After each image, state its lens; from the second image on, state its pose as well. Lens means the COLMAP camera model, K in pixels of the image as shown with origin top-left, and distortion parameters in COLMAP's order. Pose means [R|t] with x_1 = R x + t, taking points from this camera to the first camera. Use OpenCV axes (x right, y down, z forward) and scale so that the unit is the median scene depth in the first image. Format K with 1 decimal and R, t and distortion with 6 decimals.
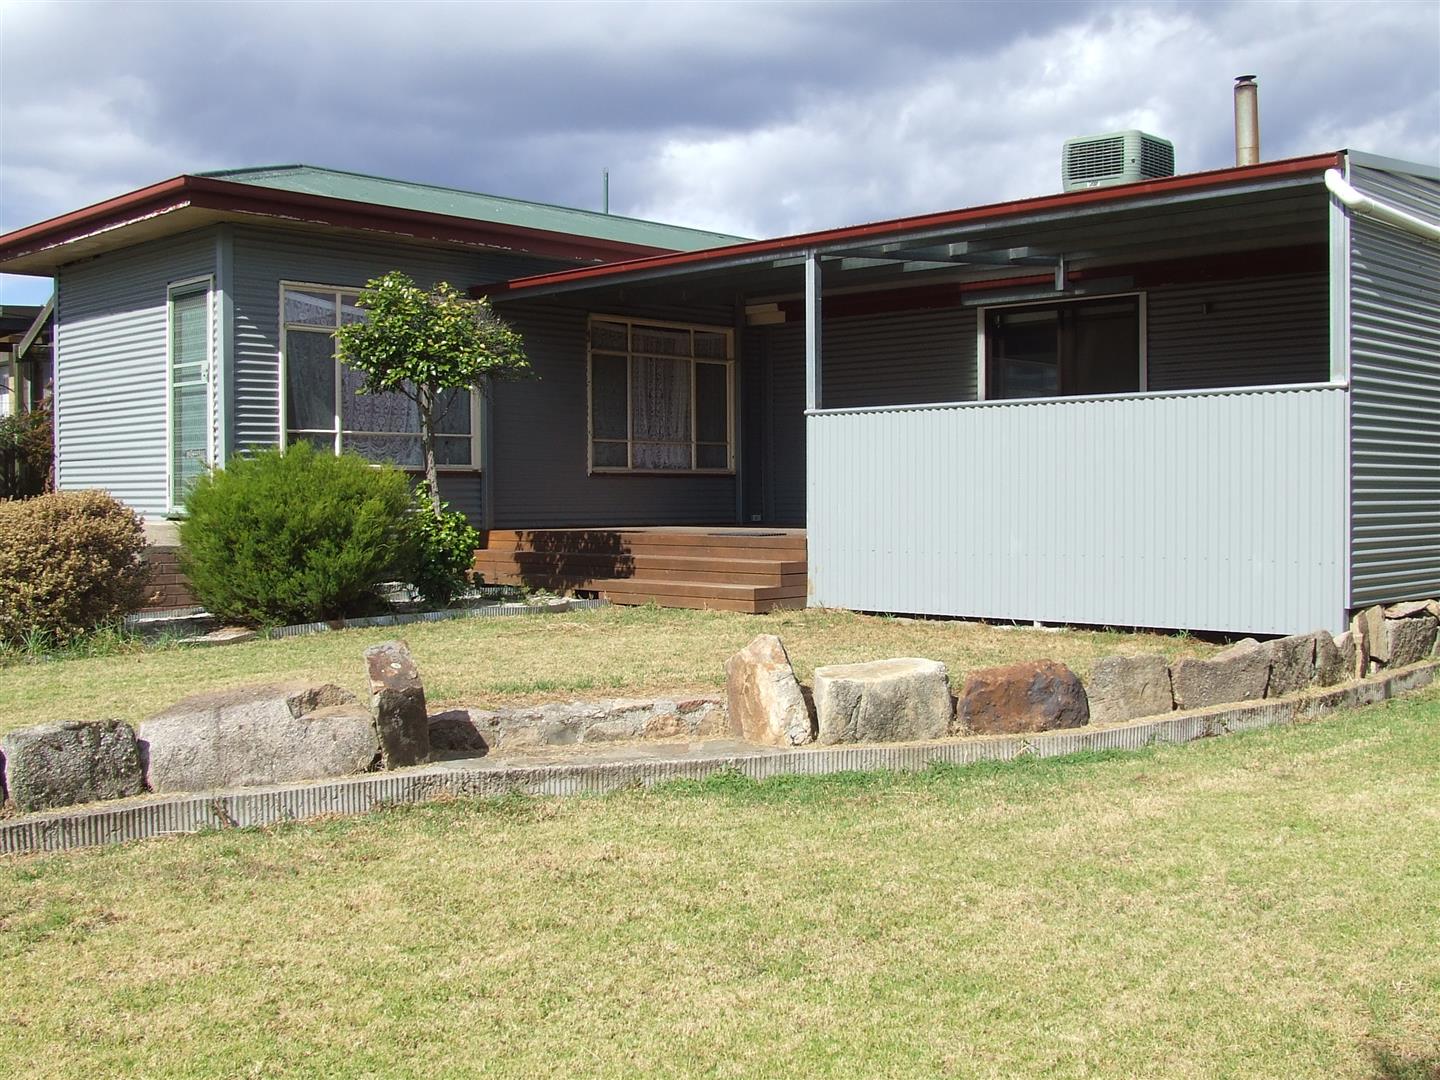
lens RADIAL K [[1565.2, 0, 734.6], [0, 1565.2, 534.8], [0, 0, 1]] dist [-0.127775, 0.217897]
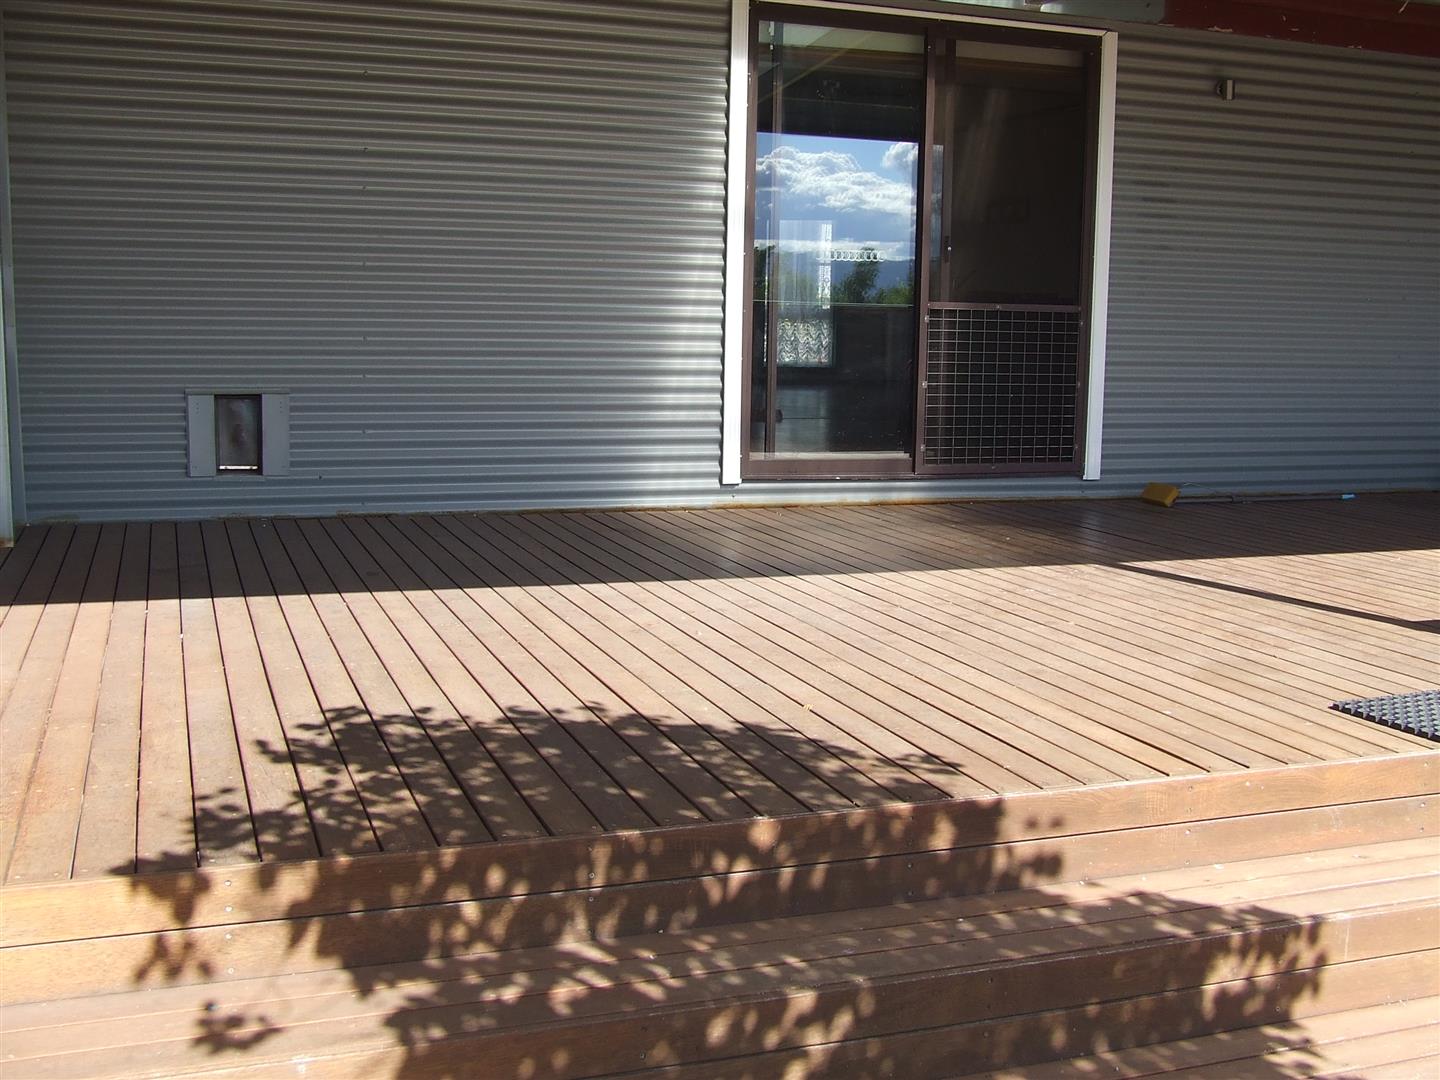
lens RADIAL K [[1565.2, 0, 734.6], [0, 1565.2, 534.8], [0, 0, 1]] dist [-0.127775, 0.217897]
pose [[0.438547, -0.108946, 0.892080, -0.246908], [-0.000487, 0.992596, 0.121461, -0.055070], [-0.898708, -0.053701, 0.435247, 0.864819]]
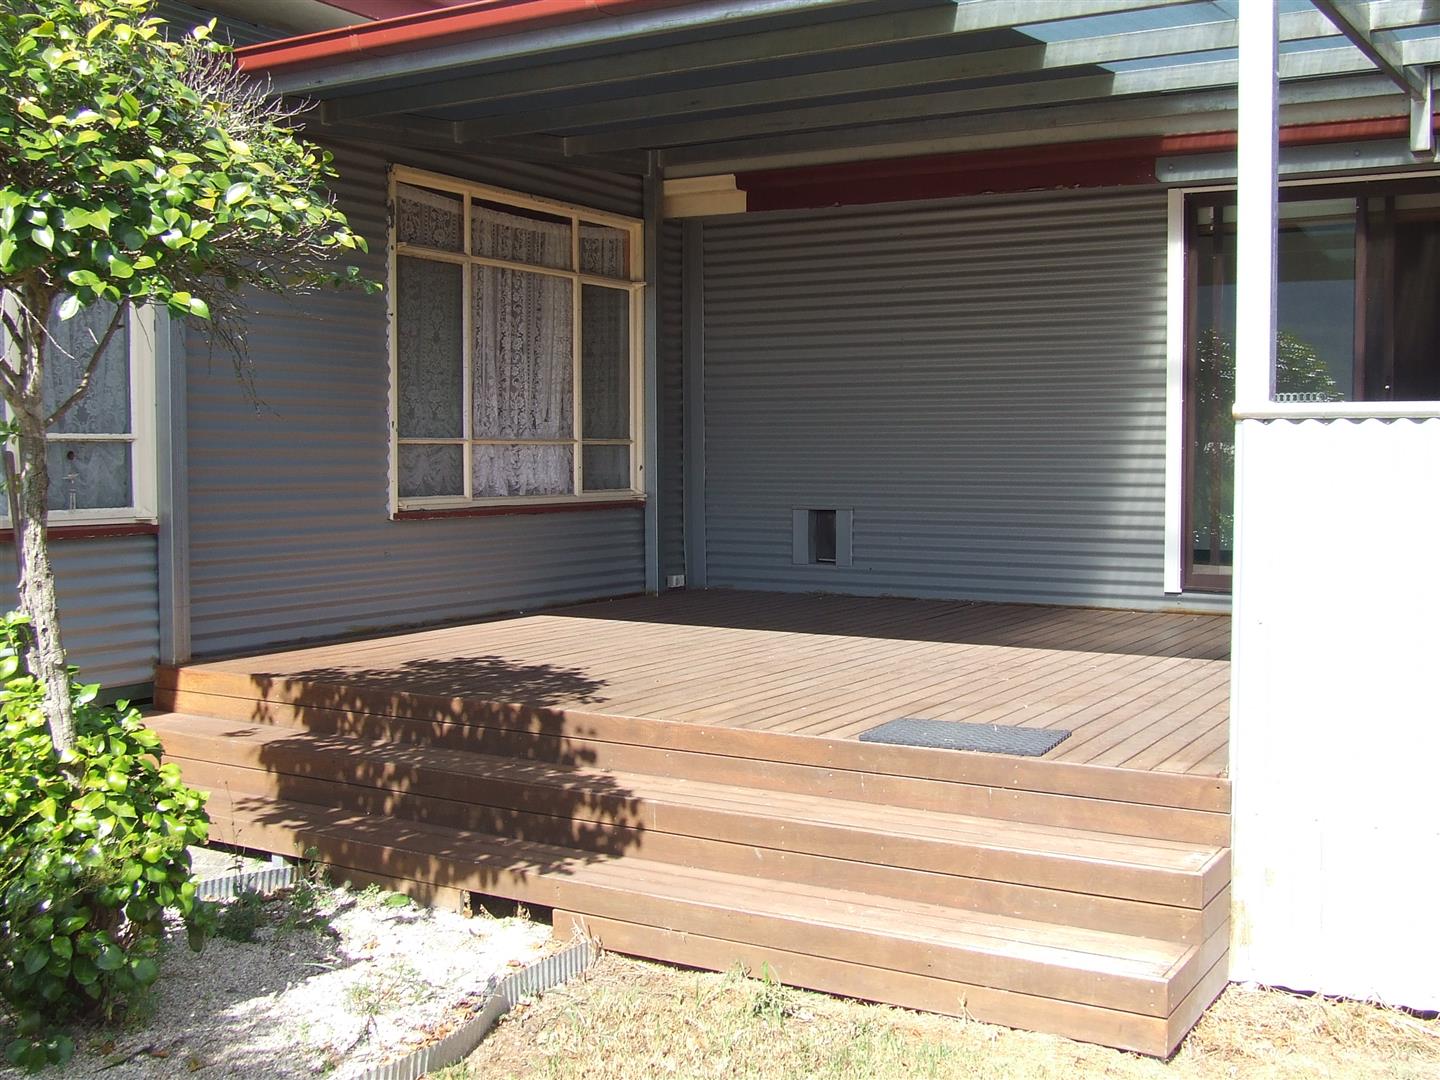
lens RADIAL K [[1565.2, 0, 734.6], [0, 1565.2, 534.8], [0, 0, 1]] dist [-0.127775, 0.217897]
pose [[0.970848, -0.006151, 0.239616, -0.112952], [-0.000623, 0.999603, 0.028185, -0.049480], [-0.239694, -0.027512, 0.970458, 0.569957]]
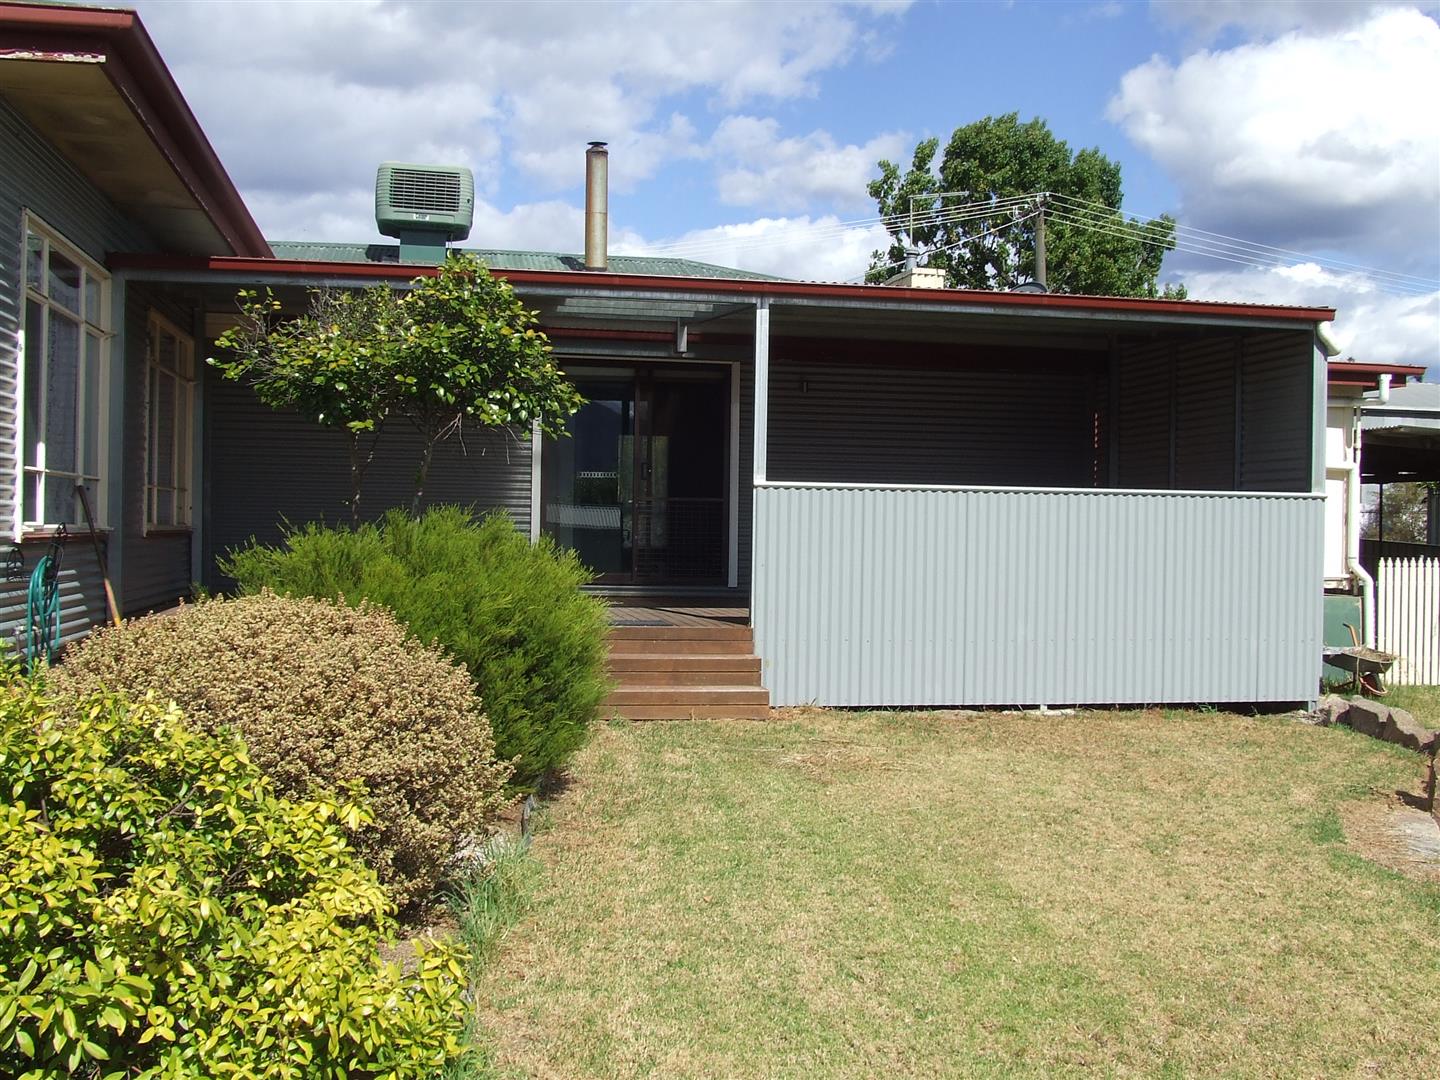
lens RADIAL K [[1565.2, 0, 734.6], [0, 1565.2, 534.8], [0, 0, 1]] dist [-0.127775, 0.217897]
pose [[0.577392, 0.009999, 0.816406, -0.545971], [0.001616, 0.999909, -0.013389, -0.030889], [-0.816466, 0.009050, 0.577323, 0.410557]]
